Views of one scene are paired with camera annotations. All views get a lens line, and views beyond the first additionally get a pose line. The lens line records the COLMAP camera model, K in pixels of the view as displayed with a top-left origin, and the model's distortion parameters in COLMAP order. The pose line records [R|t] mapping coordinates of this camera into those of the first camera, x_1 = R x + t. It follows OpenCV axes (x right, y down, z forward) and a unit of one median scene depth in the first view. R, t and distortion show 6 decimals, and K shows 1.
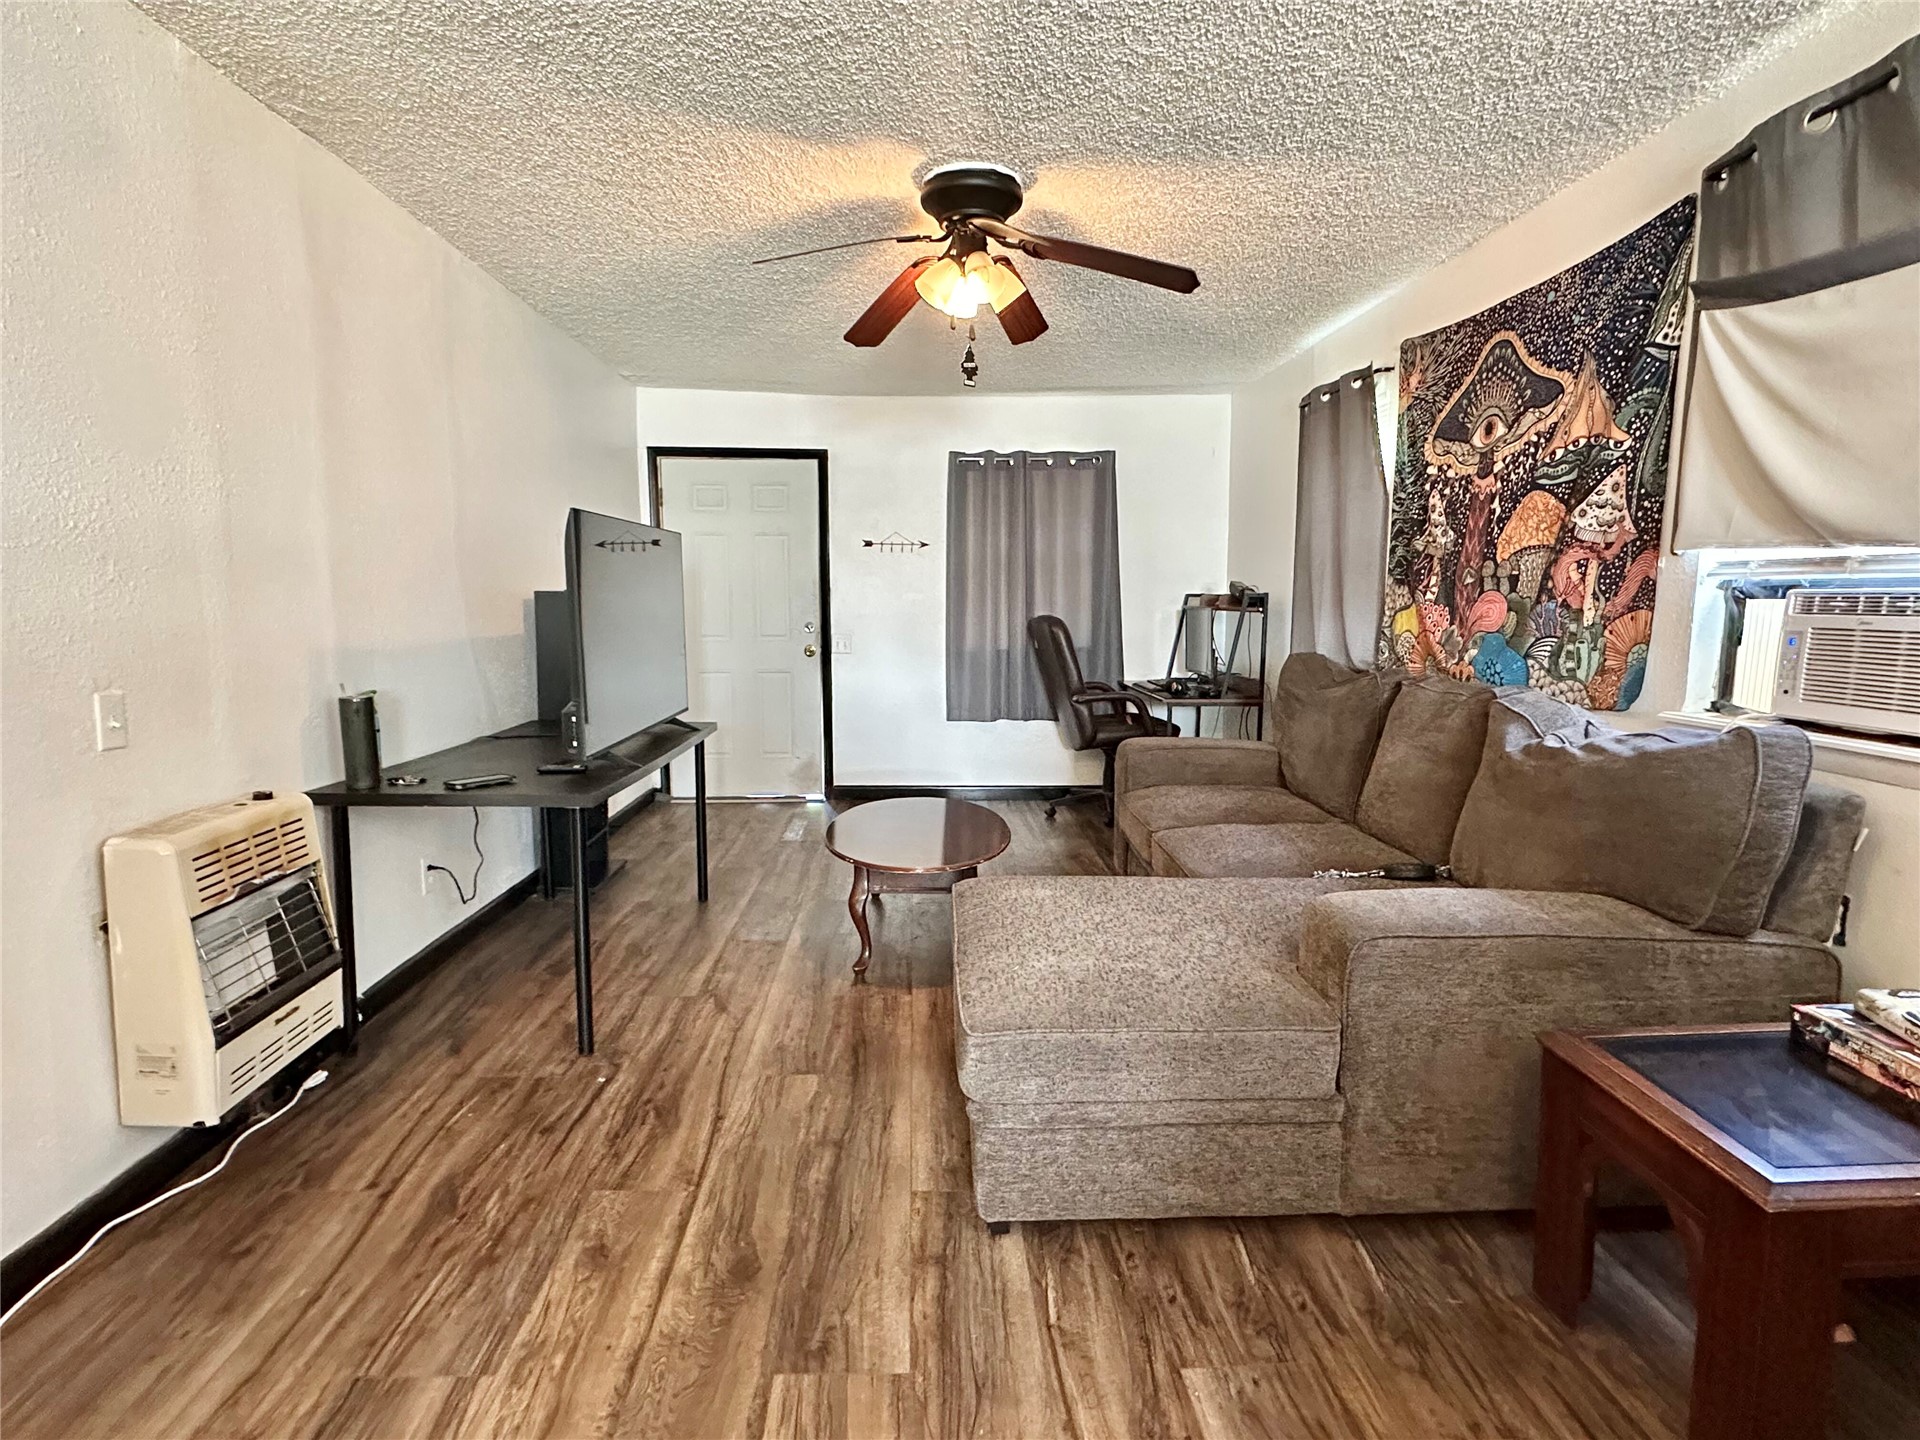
lens RADIAL K [[1004.0, 0, 960.0], [0, 1004.0, 720.0], [0, 0, 1]] dist [-0.002574, -0.000648]
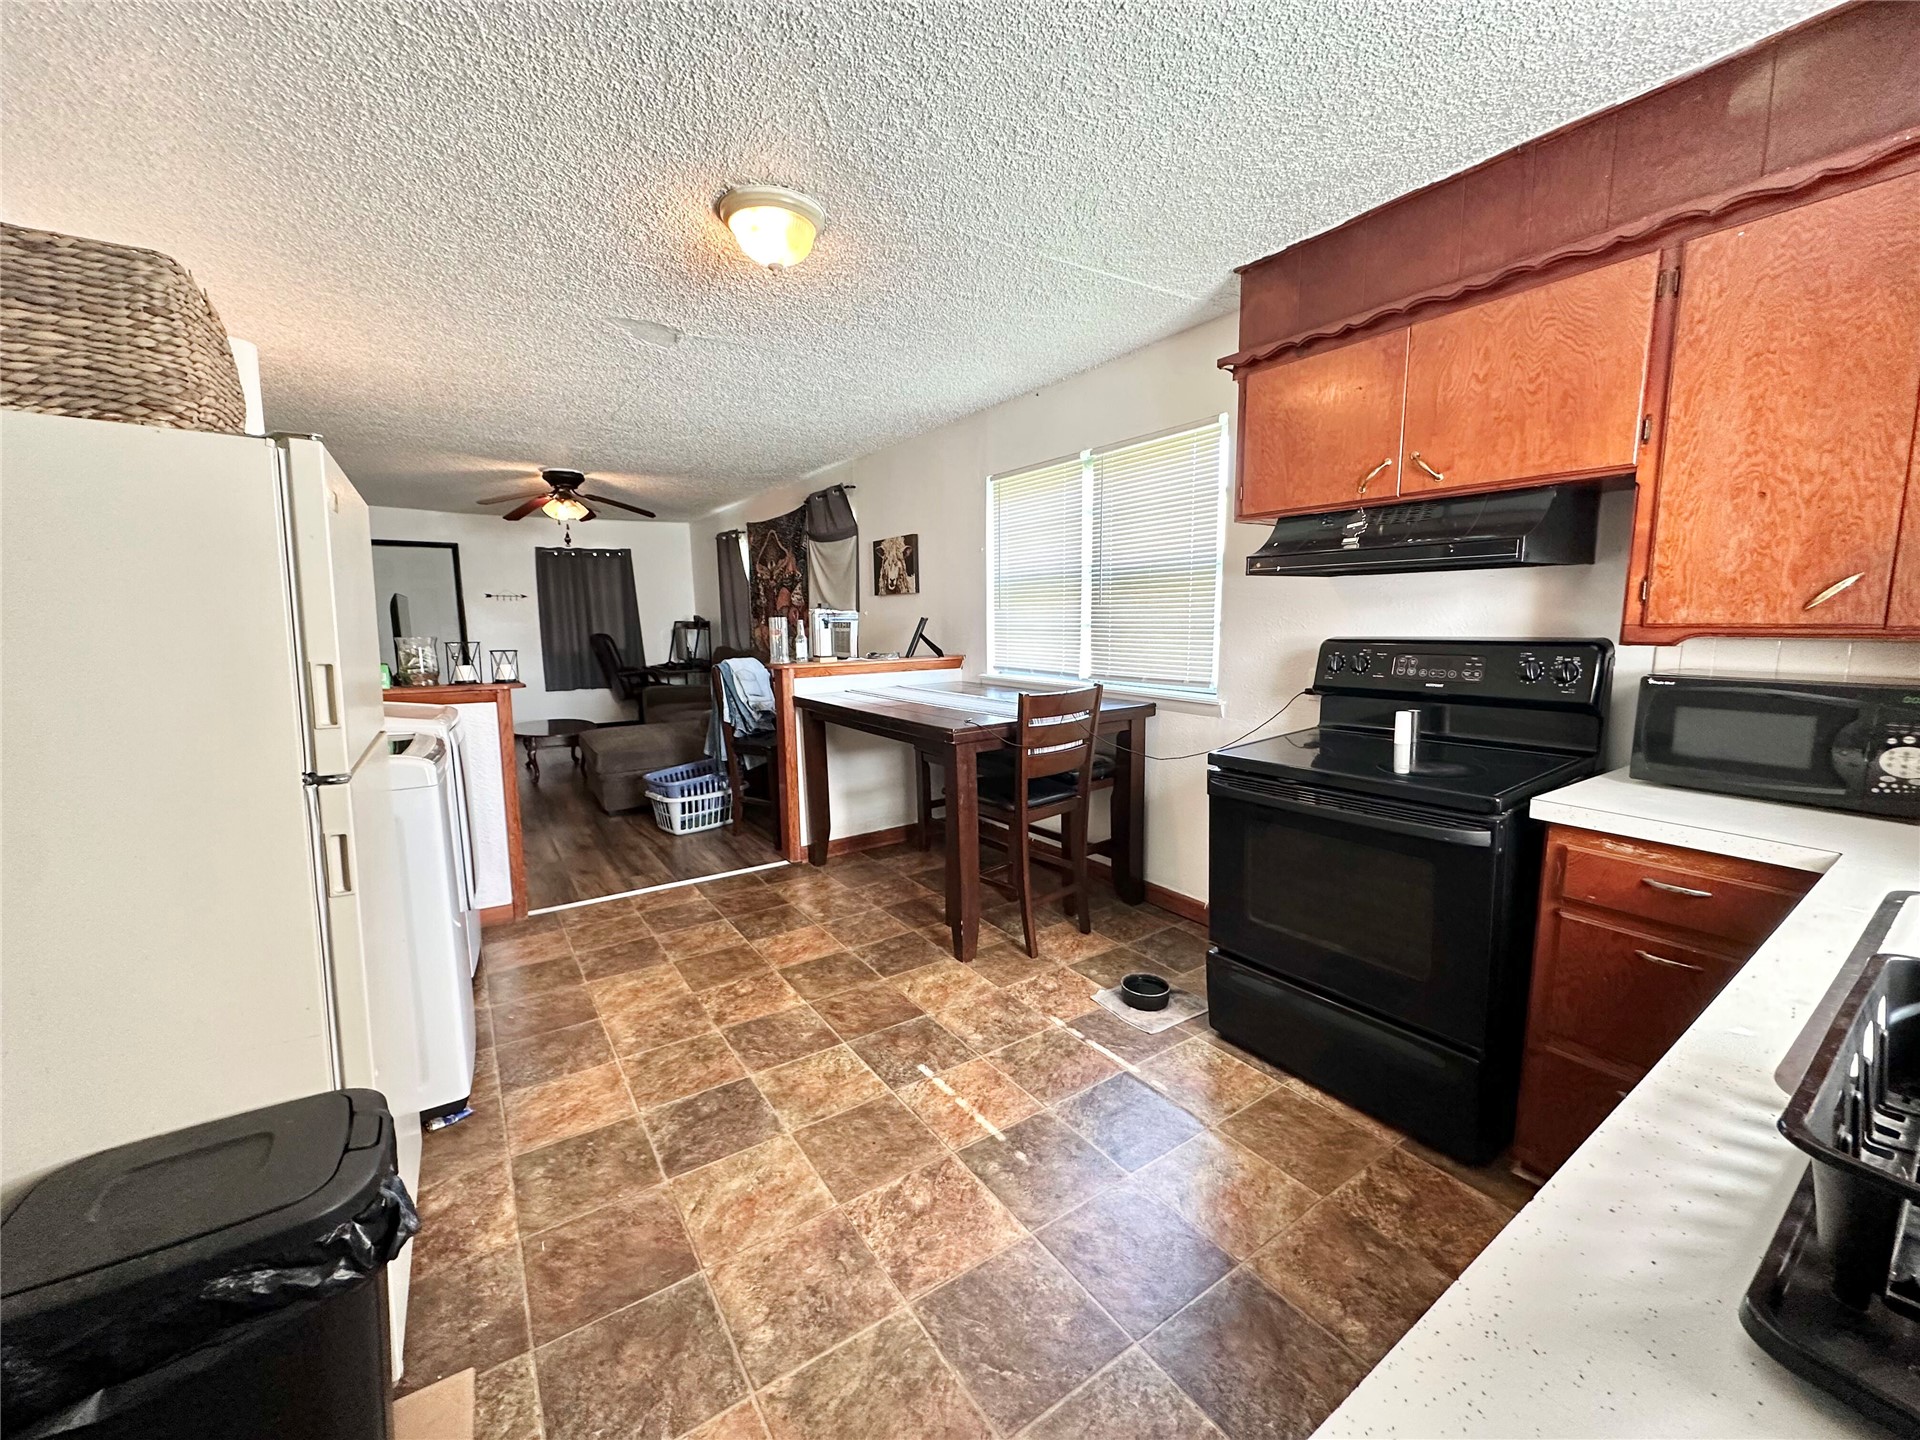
lens RADIAL K [[758.8, 0, 960.0], [0, 758.8, 720.0], [0, 0, 1]] dist [-0.004494, -0.000572]
pose [[0.856377, -0.080626, 0.510018, -0.164272], [0.074242, 0.996697, 0.032902, 0.138011], [-0.510986, 0.009688, 0.859534, -1.280633]]
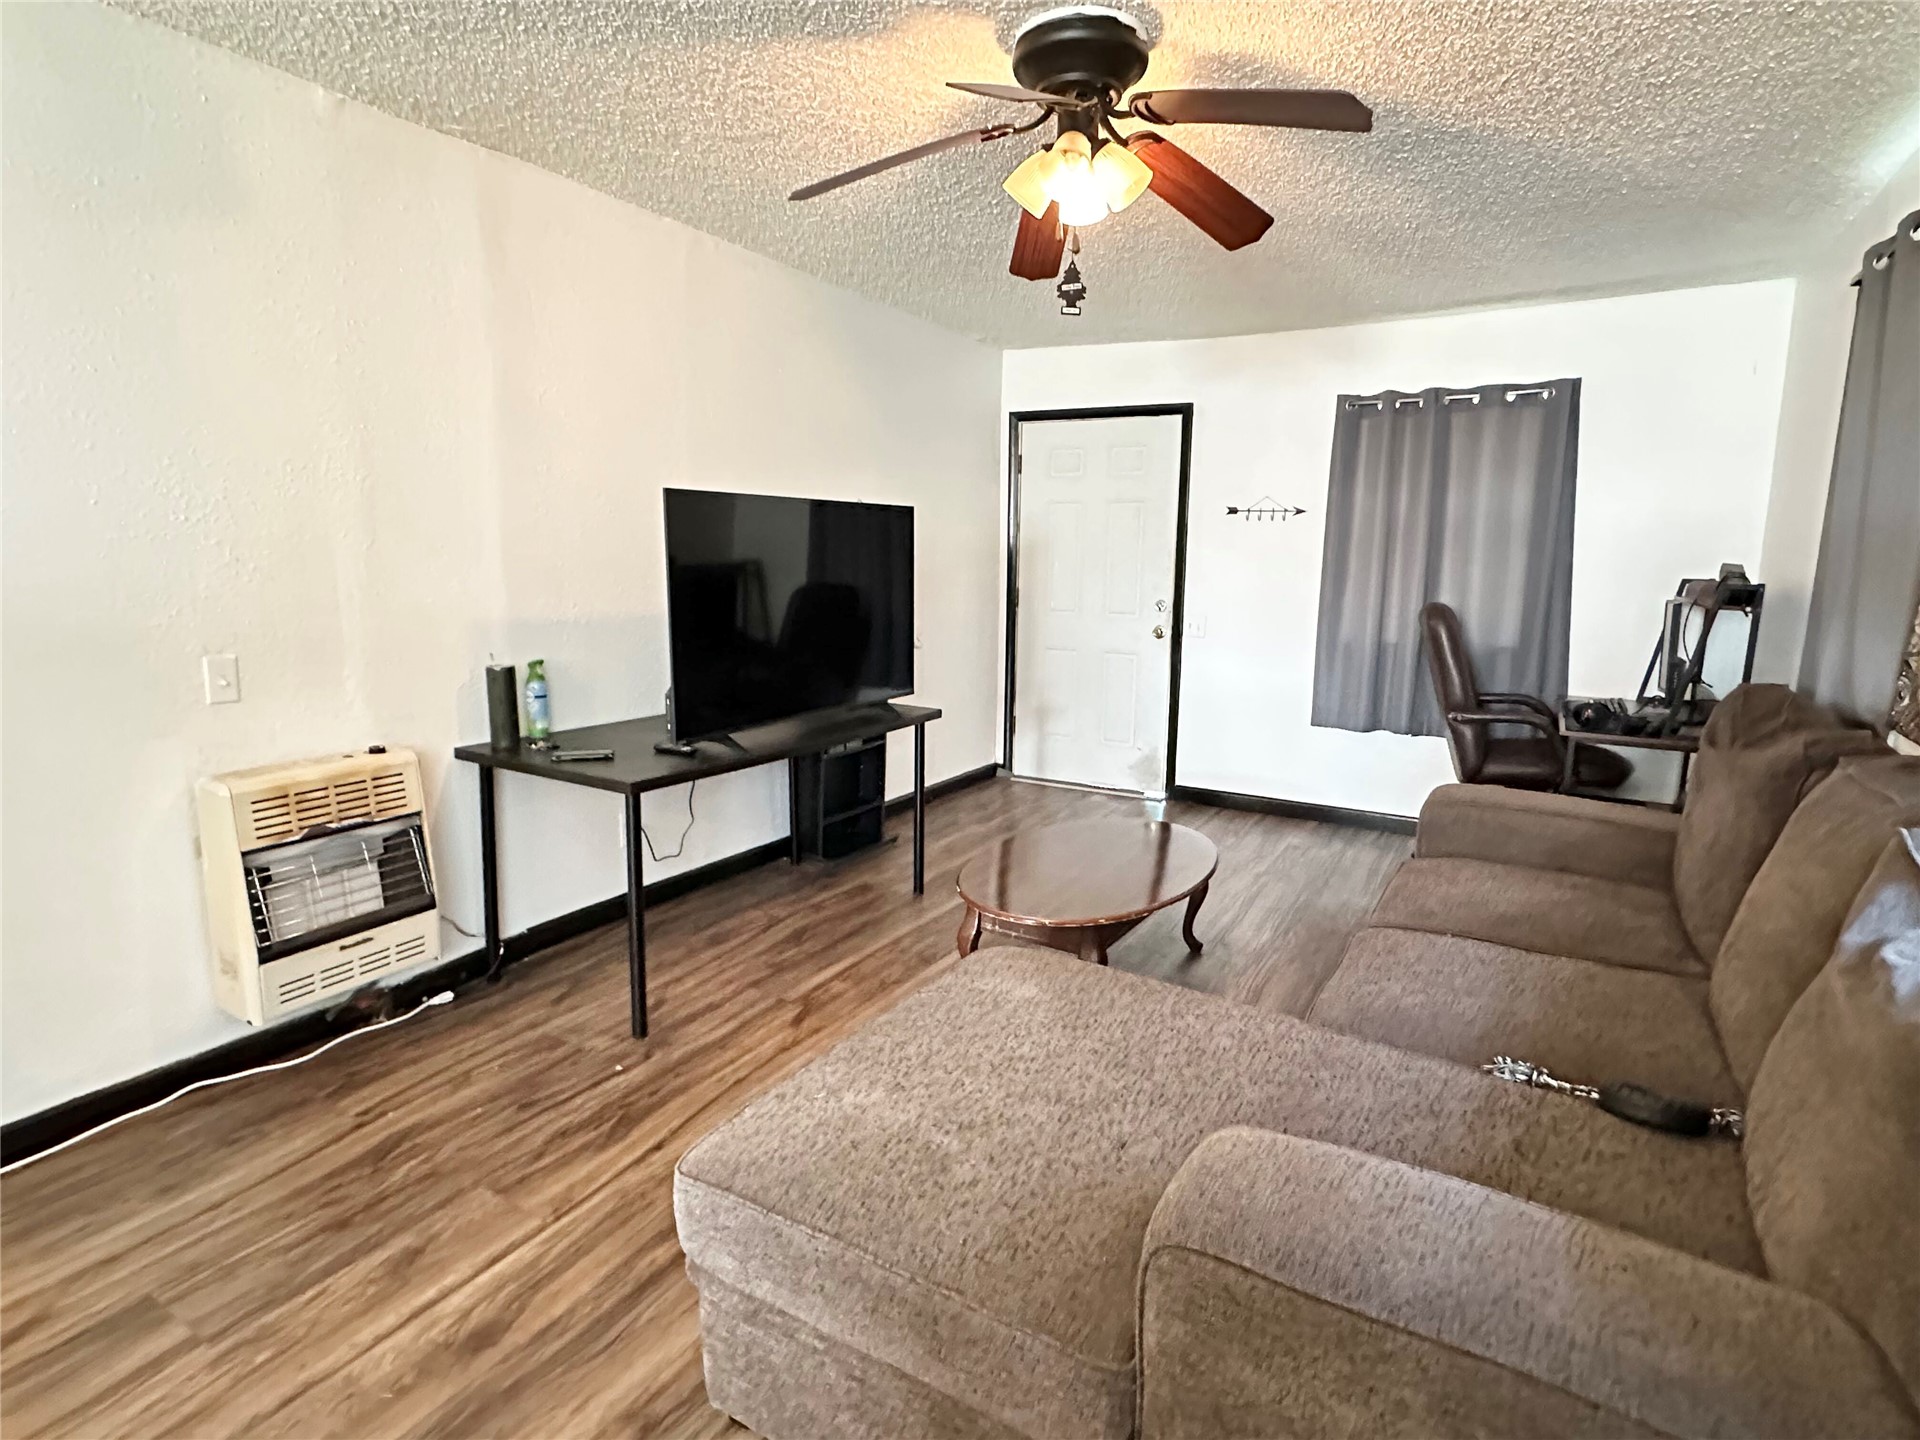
lens RADIAL K [[1004.0, 0, 960.0], [0, 1004.0, 720.0], [0, 0, 1]] dist [-0.002574, -0.000648]
pose [[0.843320, 0.099319, -0.528154, 0.384037], [-0.079177, 0.995012, 0.060687, -0.066082], [0.531547, -0.009361, 0.846977, 0.310314]]
